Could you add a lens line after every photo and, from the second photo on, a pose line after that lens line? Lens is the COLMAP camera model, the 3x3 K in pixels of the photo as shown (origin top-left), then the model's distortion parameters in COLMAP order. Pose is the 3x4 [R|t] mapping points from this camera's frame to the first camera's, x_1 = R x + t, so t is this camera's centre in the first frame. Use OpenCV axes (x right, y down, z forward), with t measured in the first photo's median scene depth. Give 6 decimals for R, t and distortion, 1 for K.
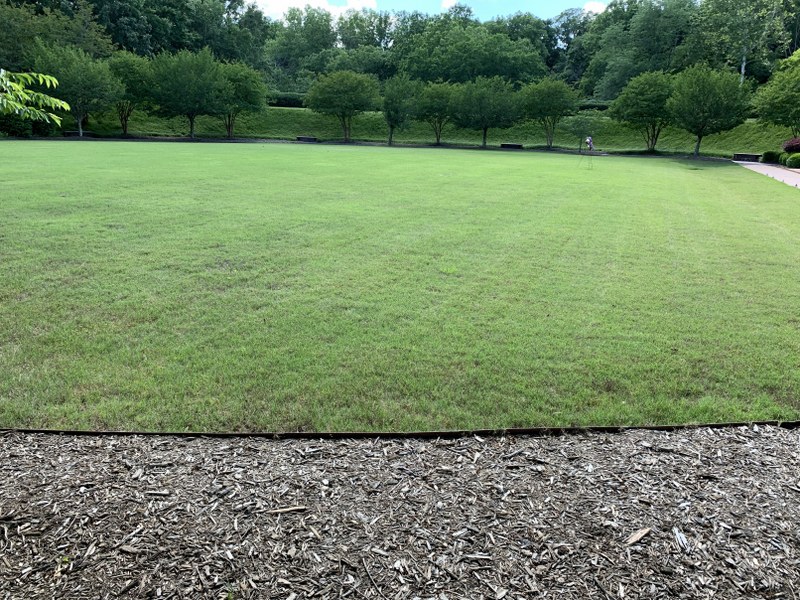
lens RADIAL K [[617.7, 0, 400.6], [0, 617.7, 297.0], [0, 0, 1]] dist [0.010117, 0.002678]
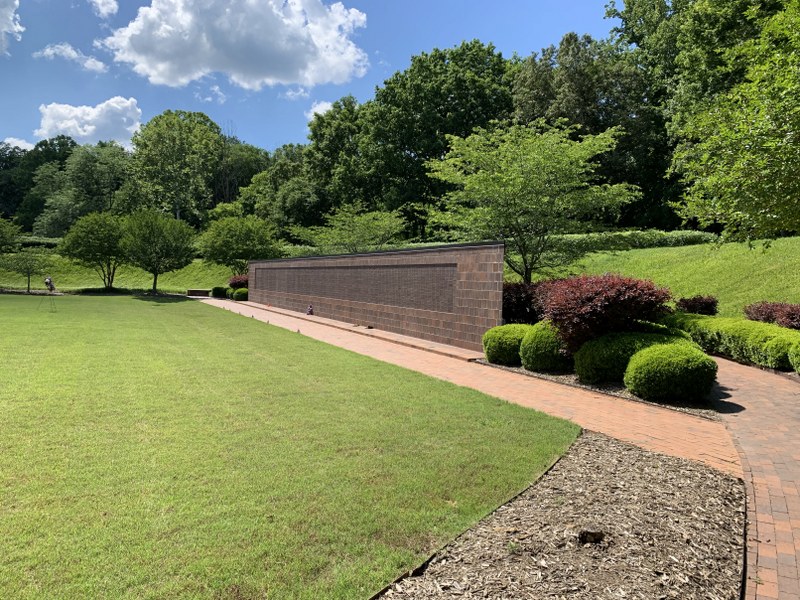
lens RADIAL K [[617.7, 0, 398.8], [0, 617.7, 301.7], [0, 0, 1]] dist [0.010117, 0.002678]
pose [[0.681641, -0.039104, 0.730641, -0.041792], [0.189433, 0.973955, -0.124603, -0.039064], [-0.706739, 0.223342, 0.671296, 0.102689]]
